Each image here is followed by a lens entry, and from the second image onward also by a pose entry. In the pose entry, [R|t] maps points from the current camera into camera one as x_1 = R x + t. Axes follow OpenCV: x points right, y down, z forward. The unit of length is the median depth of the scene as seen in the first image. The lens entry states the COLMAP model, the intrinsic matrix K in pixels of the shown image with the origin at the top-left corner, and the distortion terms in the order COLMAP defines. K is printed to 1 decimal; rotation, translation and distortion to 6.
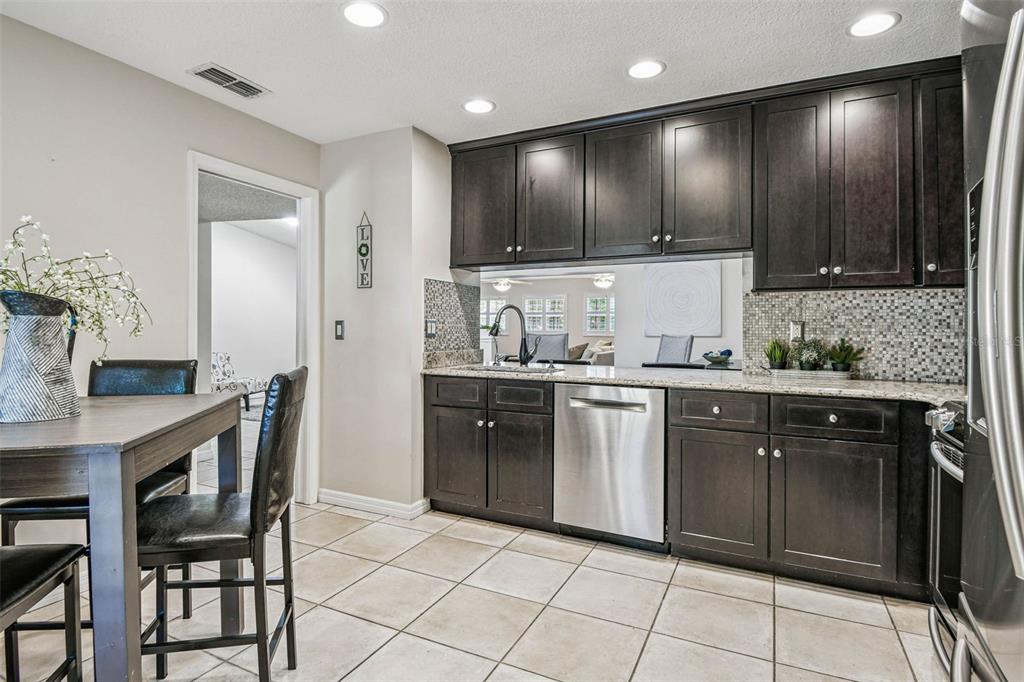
lens RADIAL K [[525.4, 0, 512.1], [0, 525.4, 332.1], [0, 0, 1]] dist [-0.001679, -0.024806]
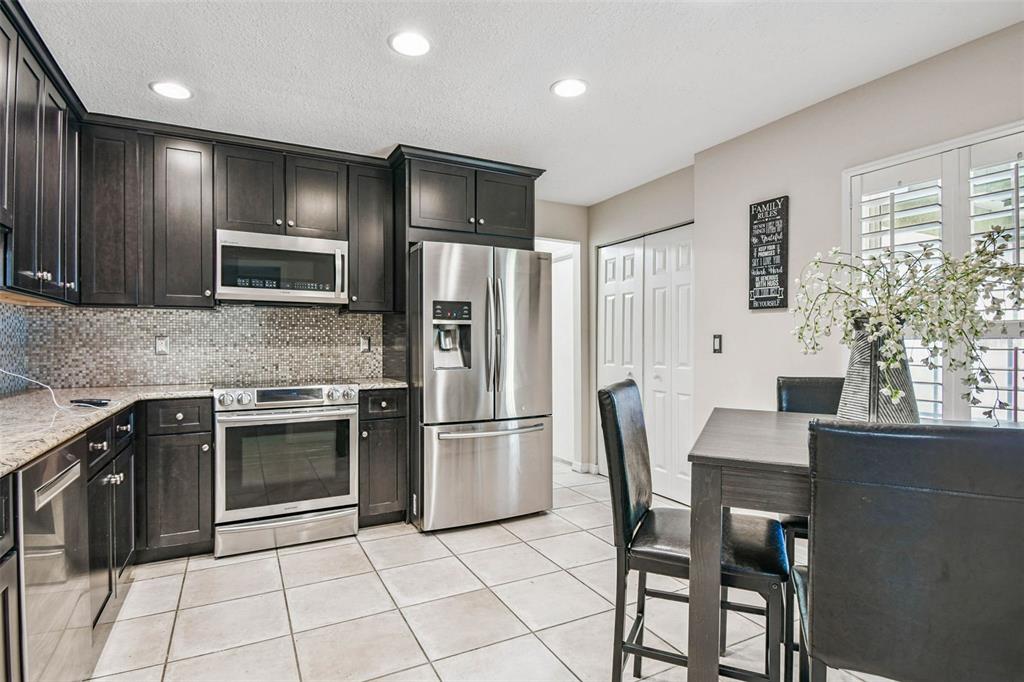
lens RADIAL K [[525.4, 0, 512.1], [0, 525.4, 332.1], [0, 0, 1]] dist [-0.001679, -0.024806]
pose [[-0.804909, 0.009213, 0.593327, -0.492649], [0.002836, 0.999928, -0.011680, -0.008477], [-0.593392, -0.007719, -0.804877, 1.103534]]
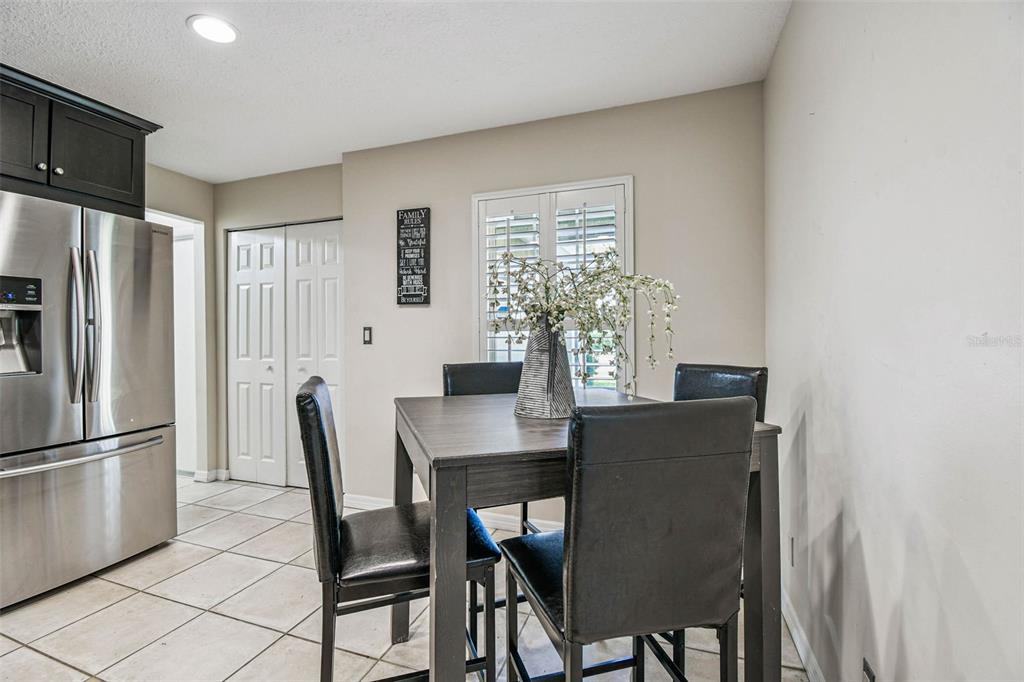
lens RADIAL K [[458.0, 0, 511.0], [0, 458.0, 329.0], [0, 0, 1]] dist [0.024919, -0.024565]
pose [[-0.993498, 0.003365, -0.113799, -0.387319], [0.003584, 0.999992, -0.001723, -0.007225], [0.113793, -0.002120, -0.993502, 1.022008]]
